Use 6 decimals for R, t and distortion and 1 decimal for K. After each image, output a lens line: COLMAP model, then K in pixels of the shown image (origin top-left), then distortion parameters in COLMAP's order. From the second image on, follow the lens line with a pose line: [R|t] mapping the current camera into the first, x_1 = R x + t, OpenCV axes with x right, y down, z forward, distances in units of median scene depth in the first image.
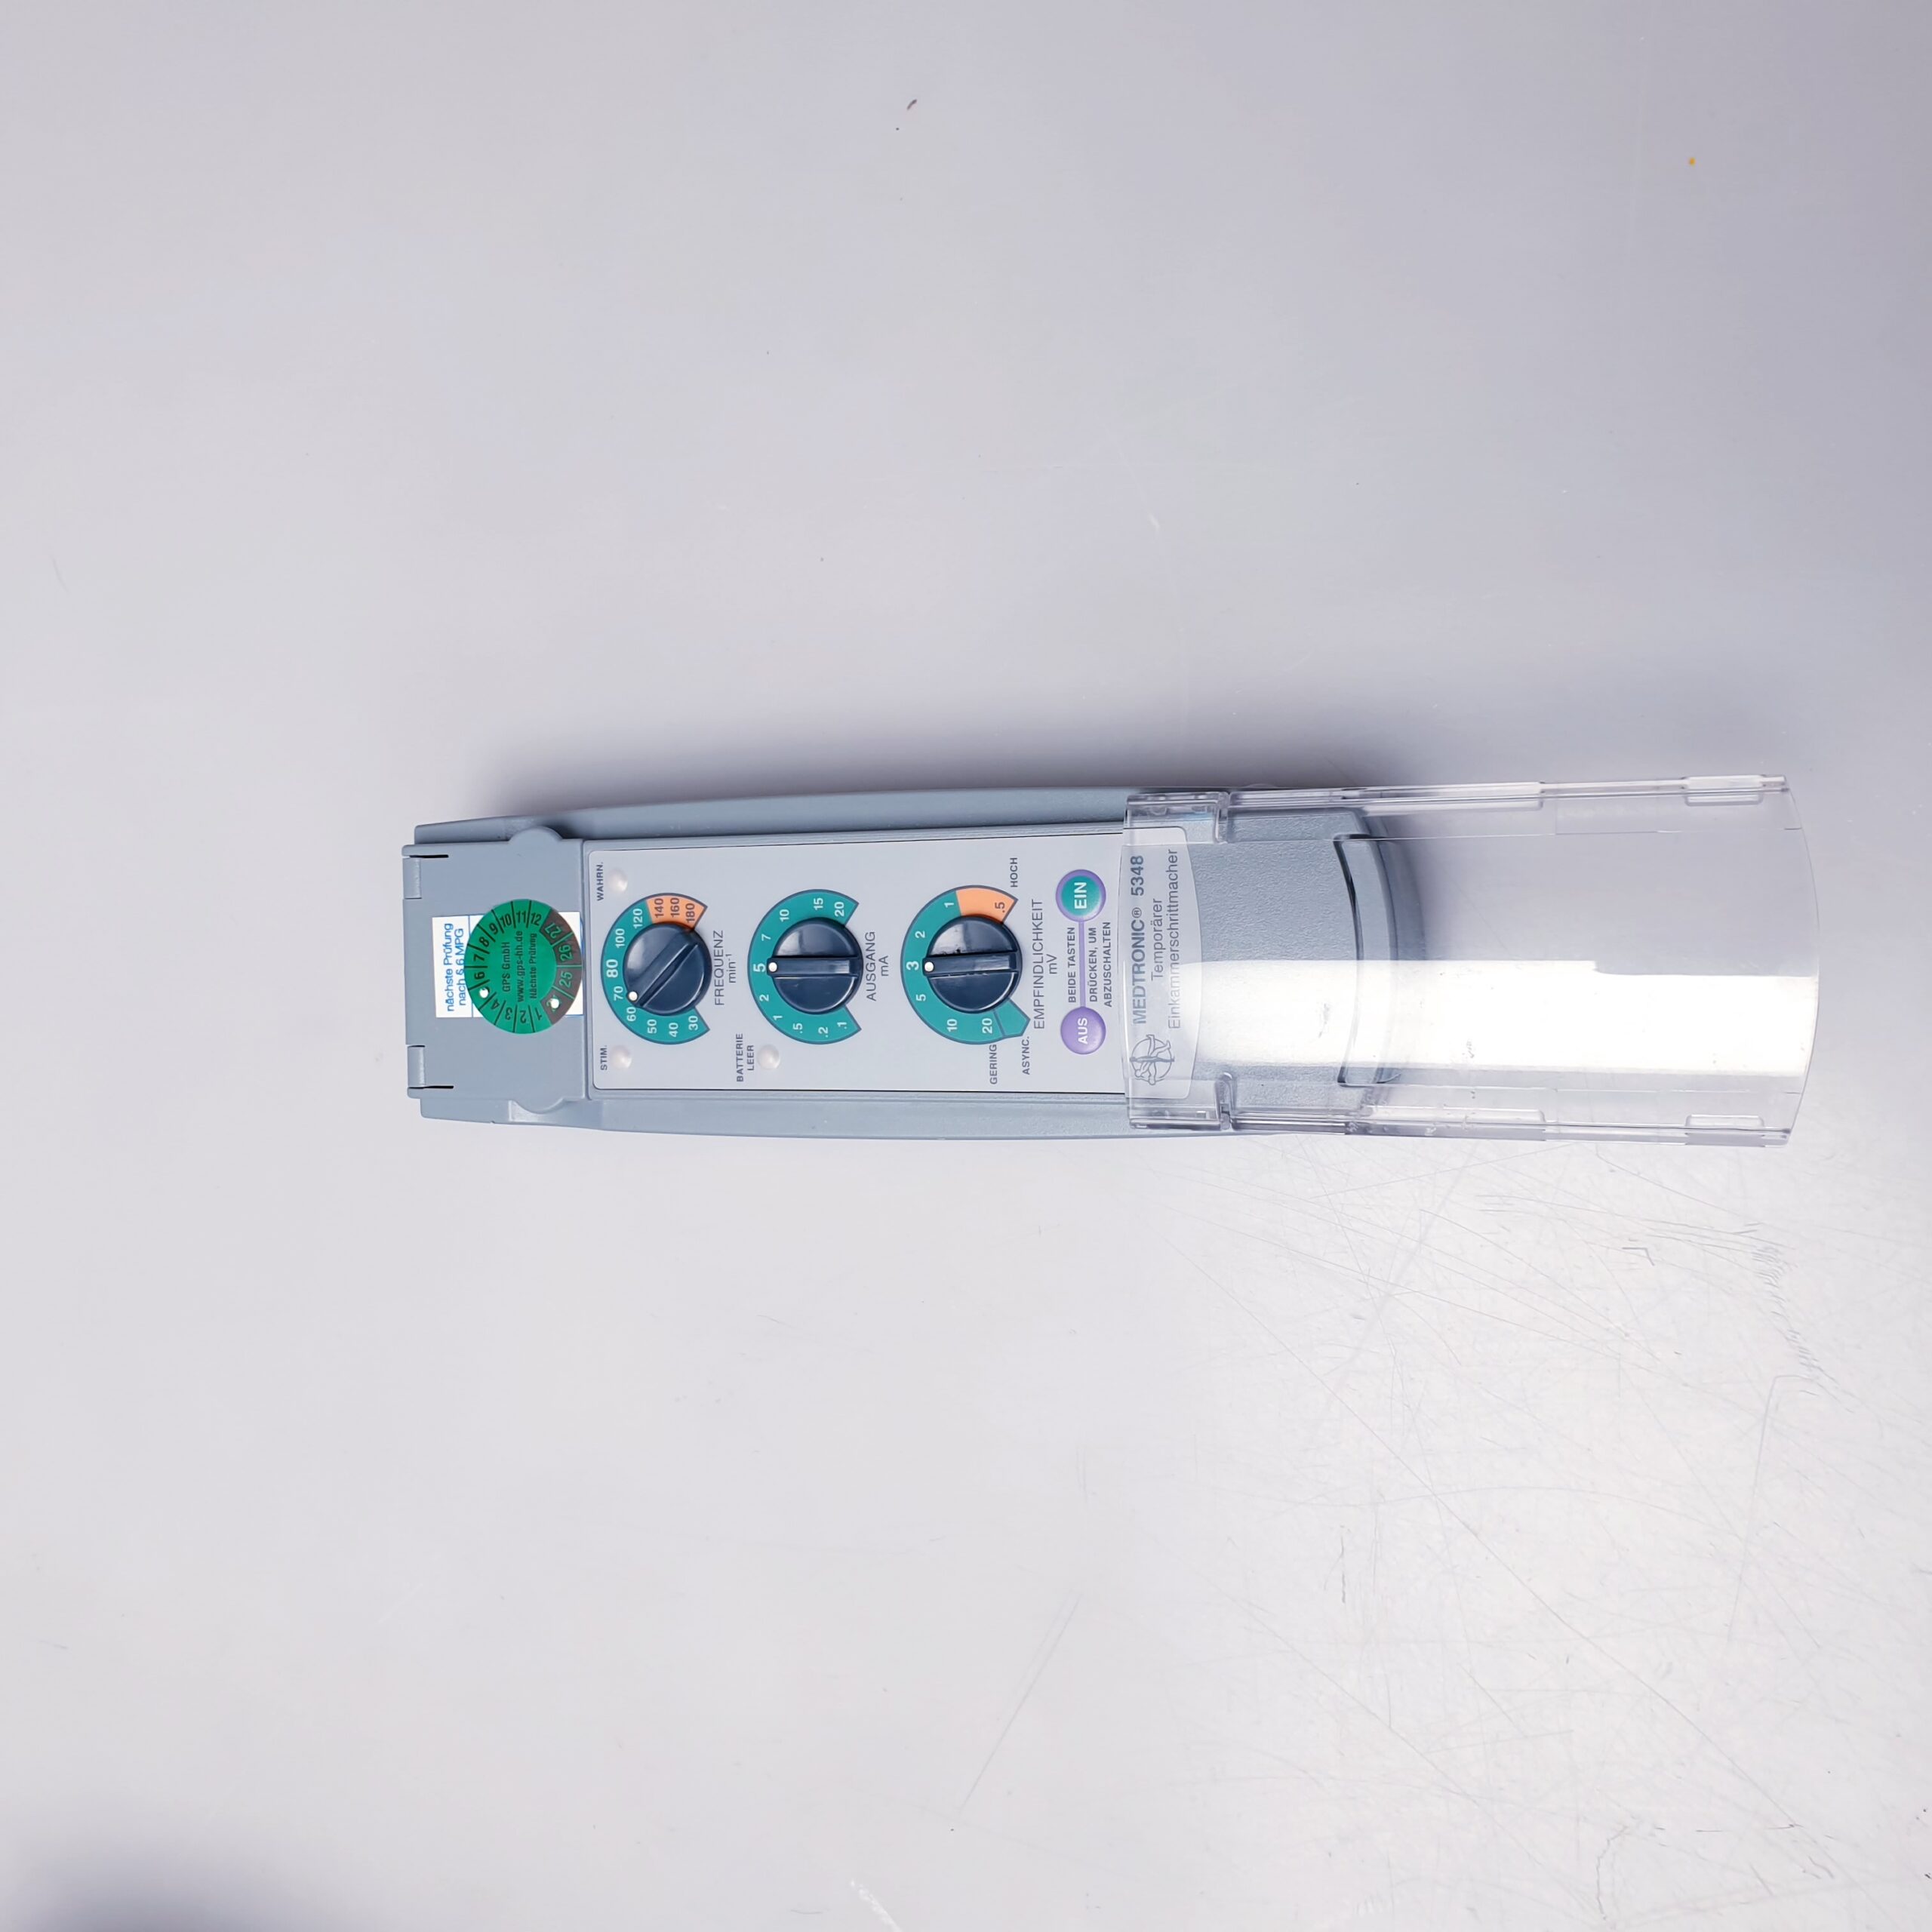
lens RADIAL K [[1541.0, 0, 967.7], [0, 1541.0, 986.5], [0, 0, 1]] dist [-0.001842, -0.006253]
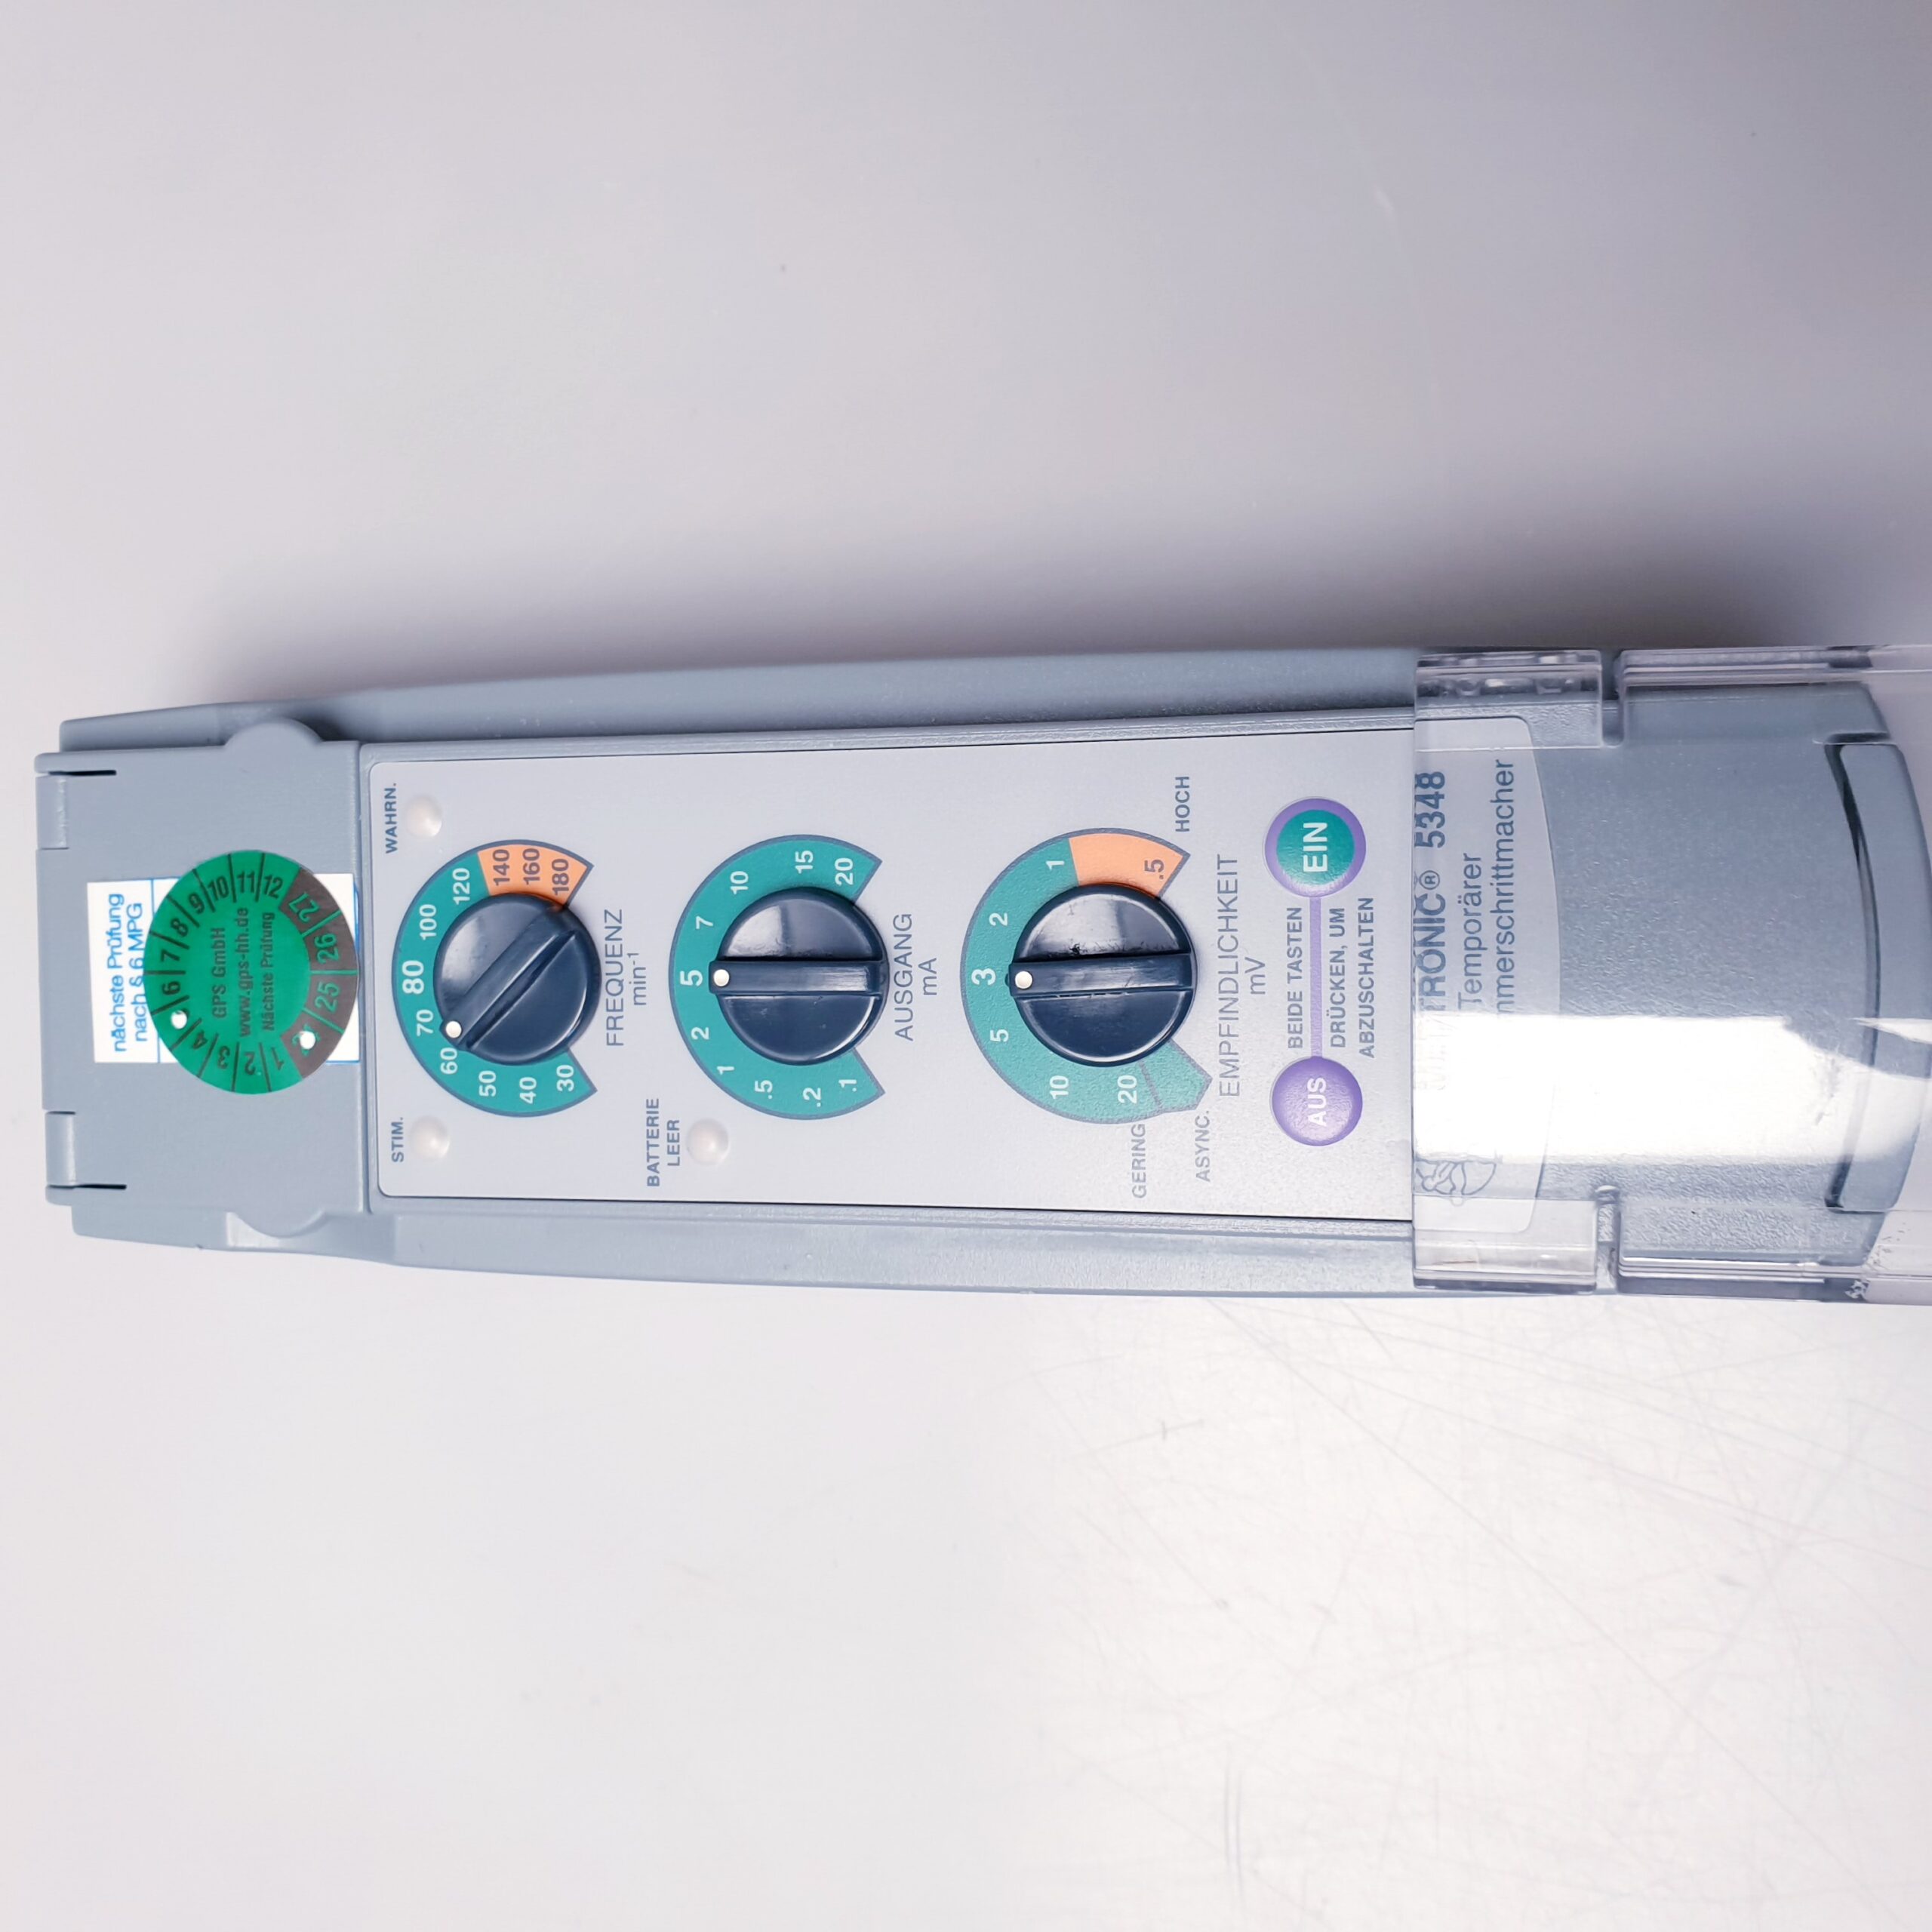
lens RADIAL K [[1541.0, 0, 966.3], [0, 1541.0, 978.2], [0, 0, 1]] dist [-0.001842, -0.006253]
pose [[0.995621, 0.002979, 0.093435, -0.088997], [-0.003250, 0.999991, 0.002750, -0.013916], [-0.093425, -0.003042, 0.995622, 0.448366]]
